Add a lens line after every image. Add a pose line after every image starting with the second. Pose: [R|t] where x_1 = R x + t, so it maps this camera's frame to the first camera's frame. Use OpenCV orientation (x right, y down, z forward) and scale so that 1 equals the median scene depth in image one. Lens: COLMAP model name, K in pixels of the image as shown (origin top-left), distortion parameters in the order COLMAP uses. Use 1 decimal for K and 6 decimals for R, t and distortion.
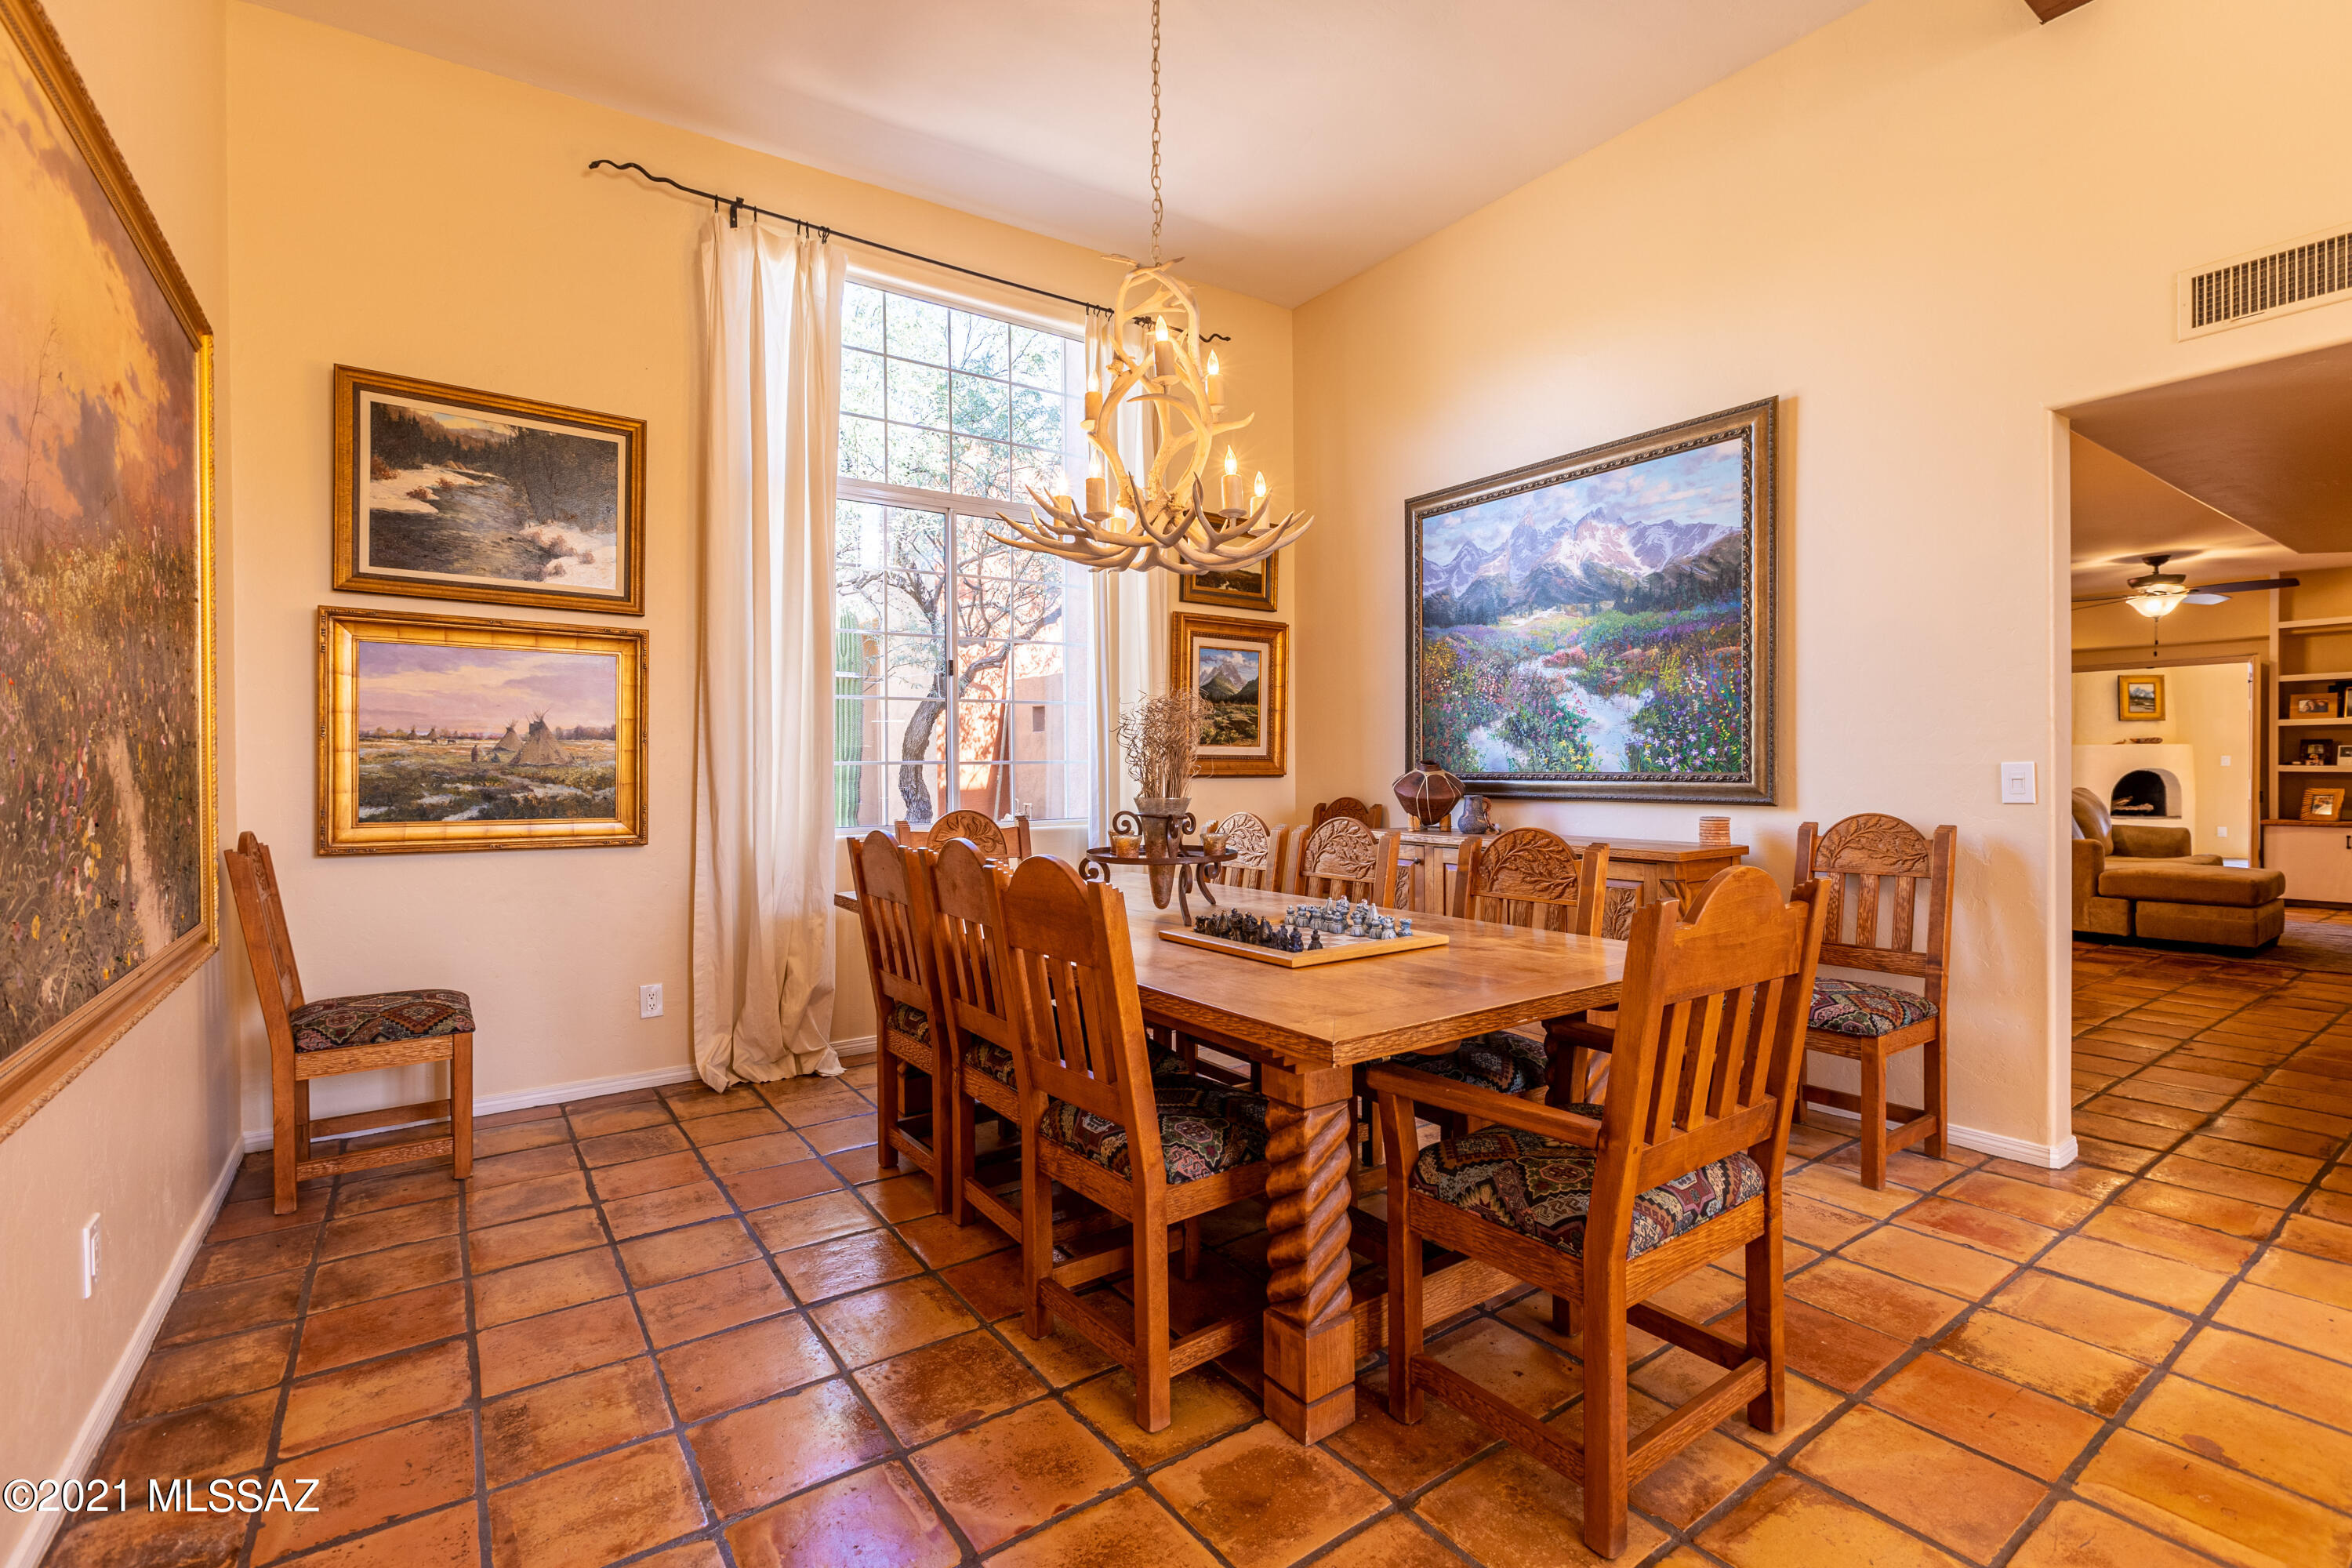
lens RADIAL K [[1047.0, 0, 1178.3], [0, 1047.0, 770.8], [0, 0, 1]] dist [0.004108, -0.001347]
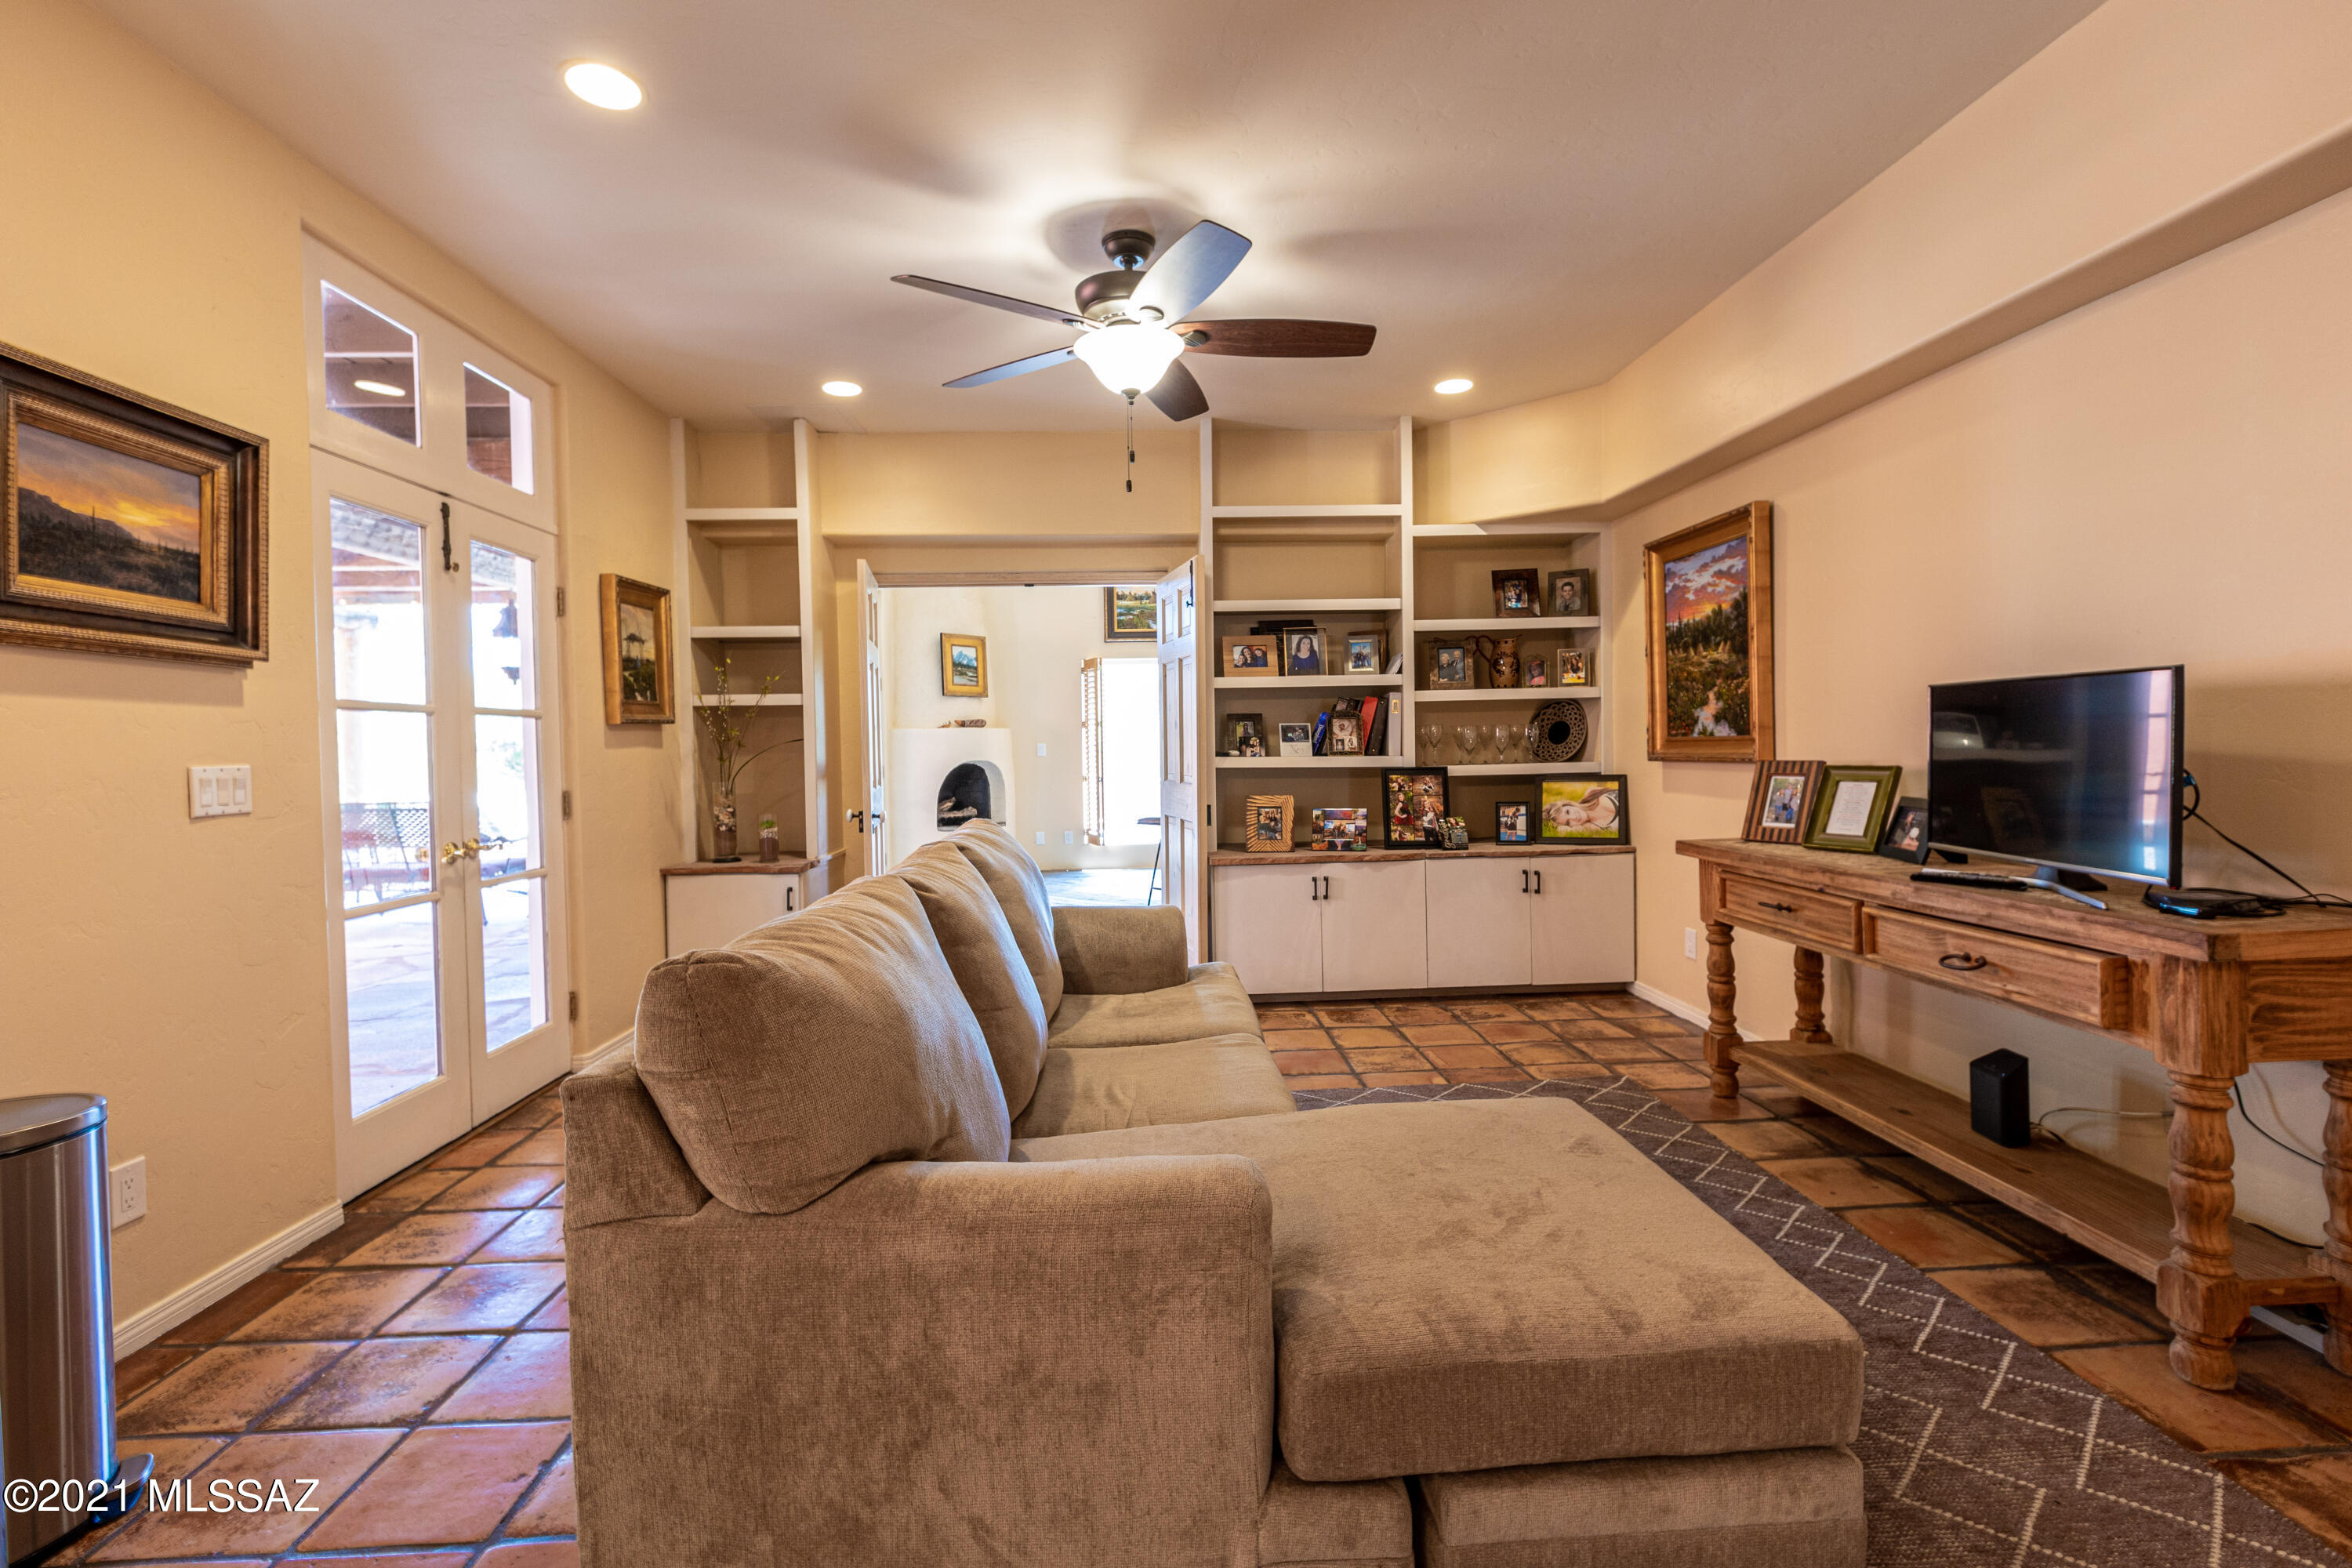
lens RADIAL K [[1047.0, 0, 1180.0], [0, 1047.0, 773.1], [0, 0, 1]] dist [0.004108, -0.001347]
pose [[0.533488, -0.027489, 0.845361, 1.331137], [0.018799, 0.999610, 0.020641, -0.020927], [-0.845599, 0.004880, 0.533797, 1.710855]]
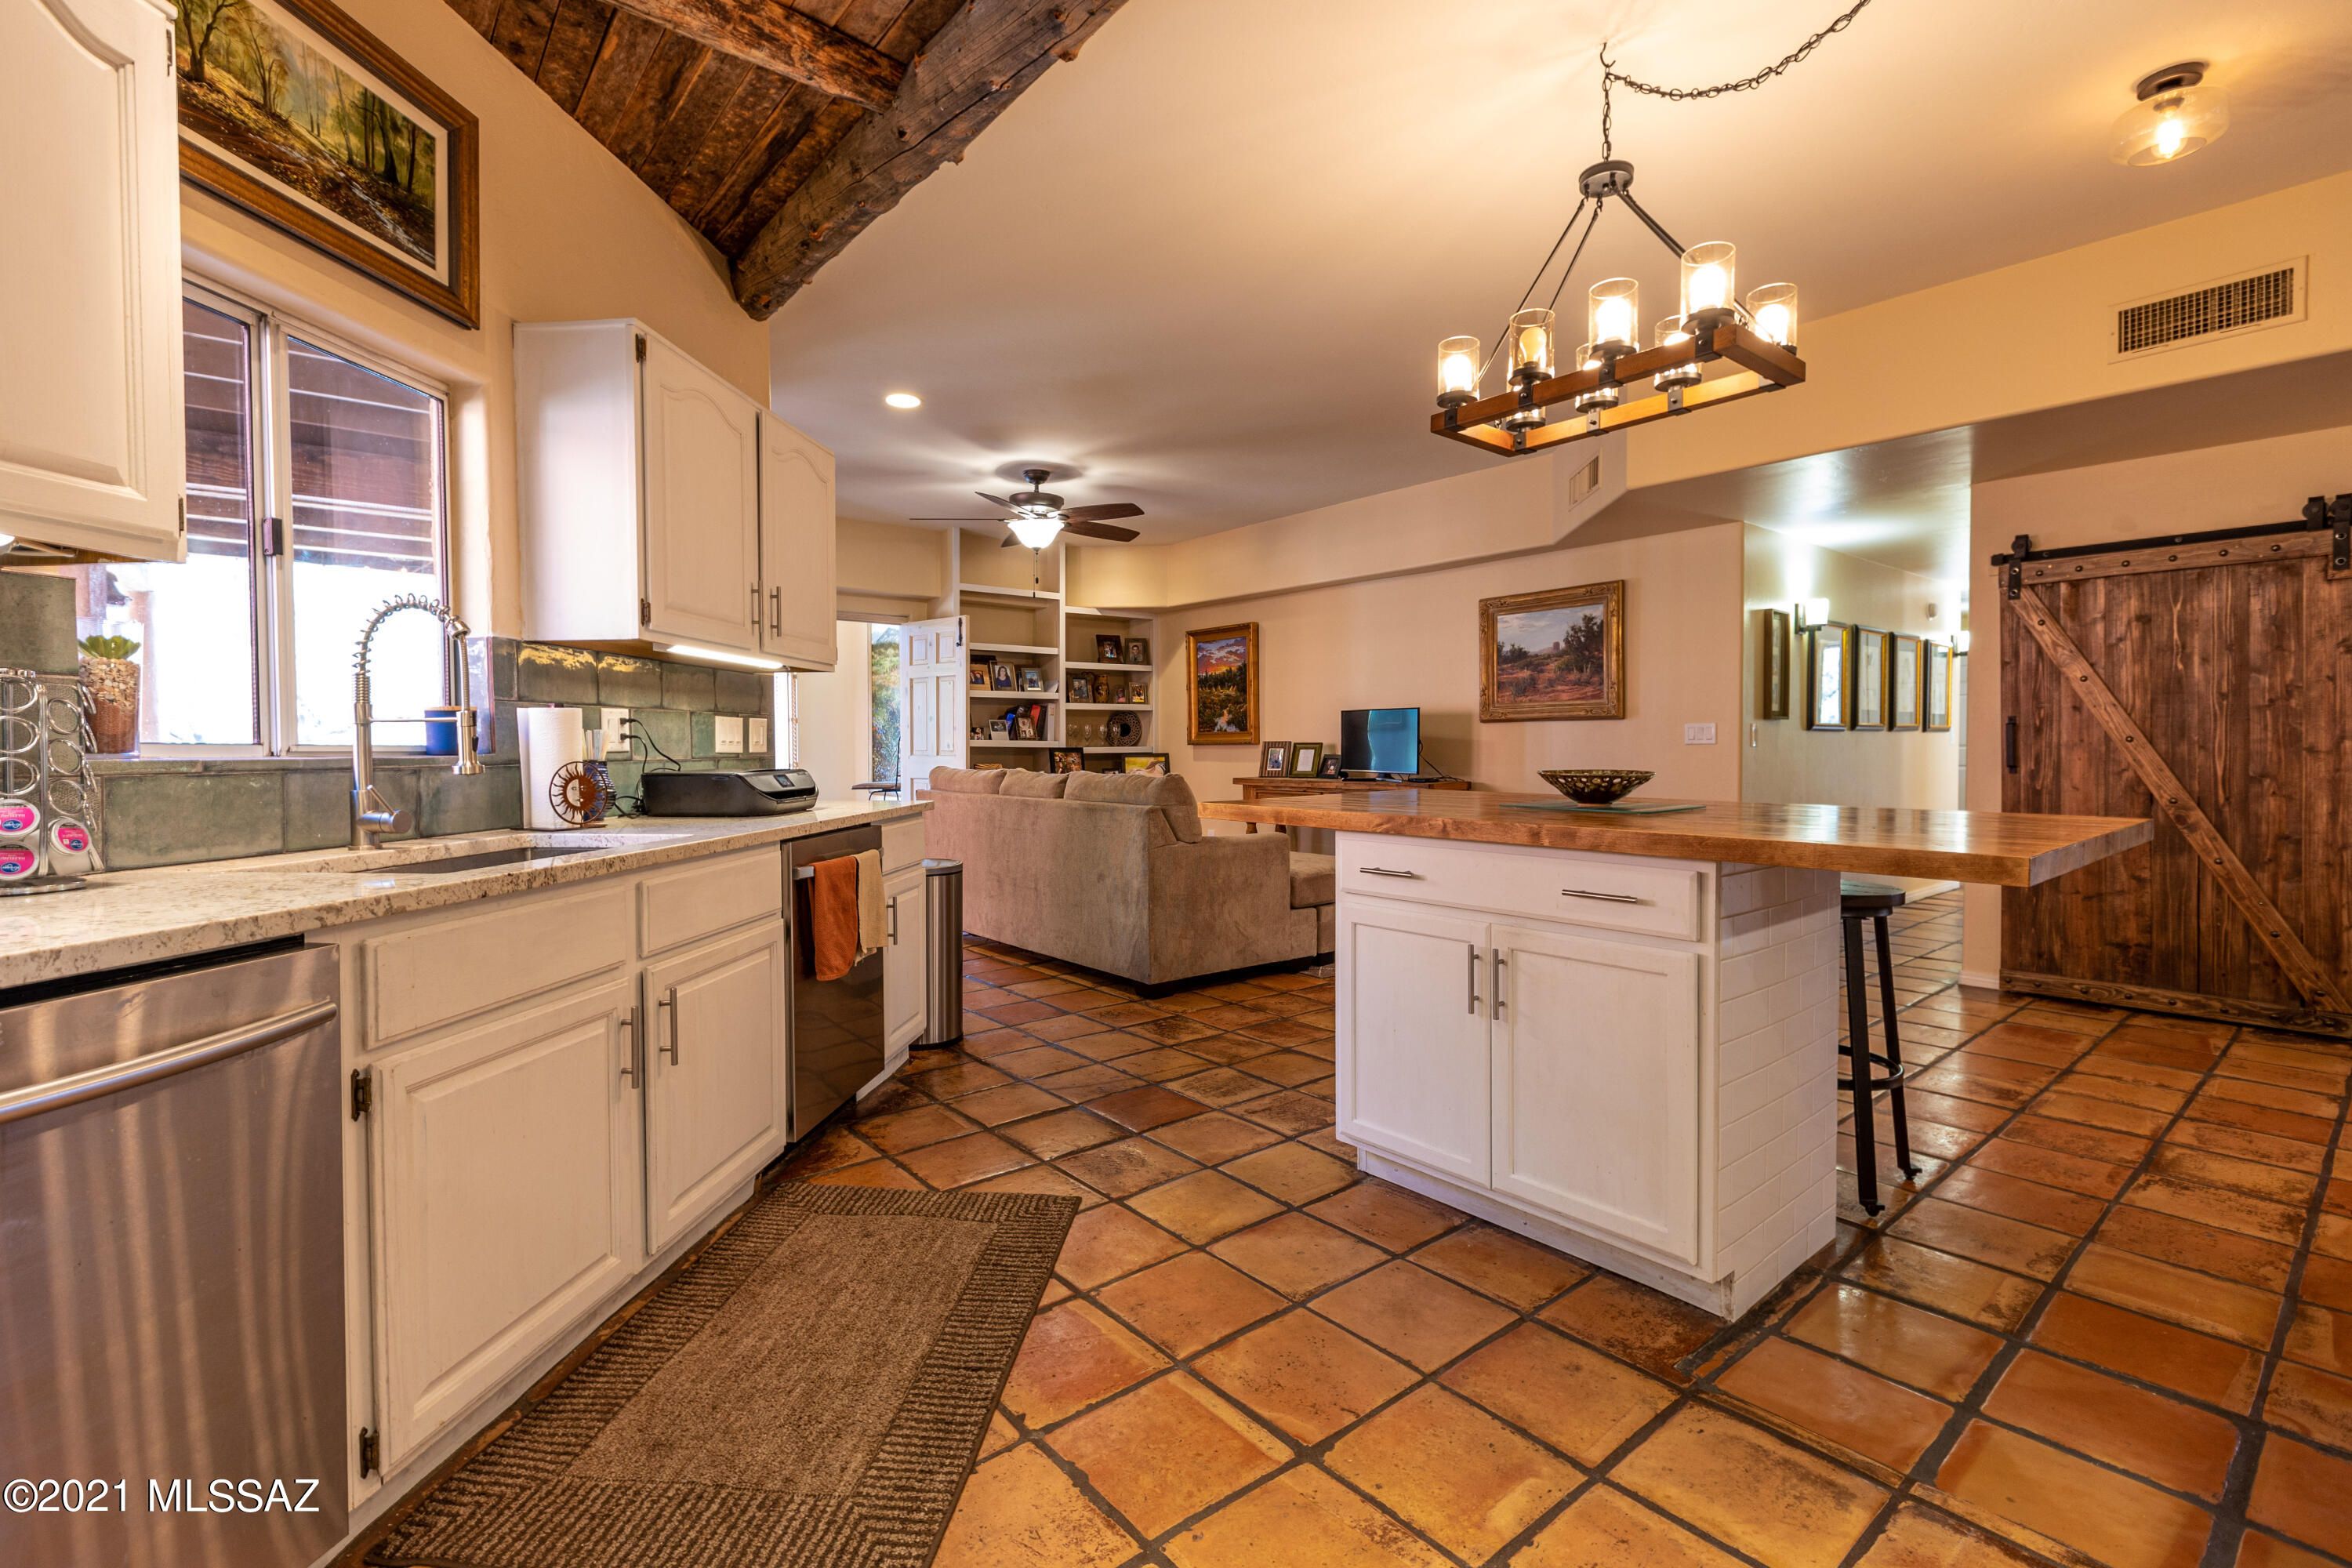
lens RADIAL K [[1047.0, 0, 1177.0], [0, 1047.0, 773.9], [0, 0, 1]] dist [0.004108, -0.001347]
pose [[-0.078289, -0.019802, 0.996734, 0.293423], [0.007695, 0.999761, 0.020467, 0.018707], [-0.996901, 0.009272, -0.078117, 2.123684]]
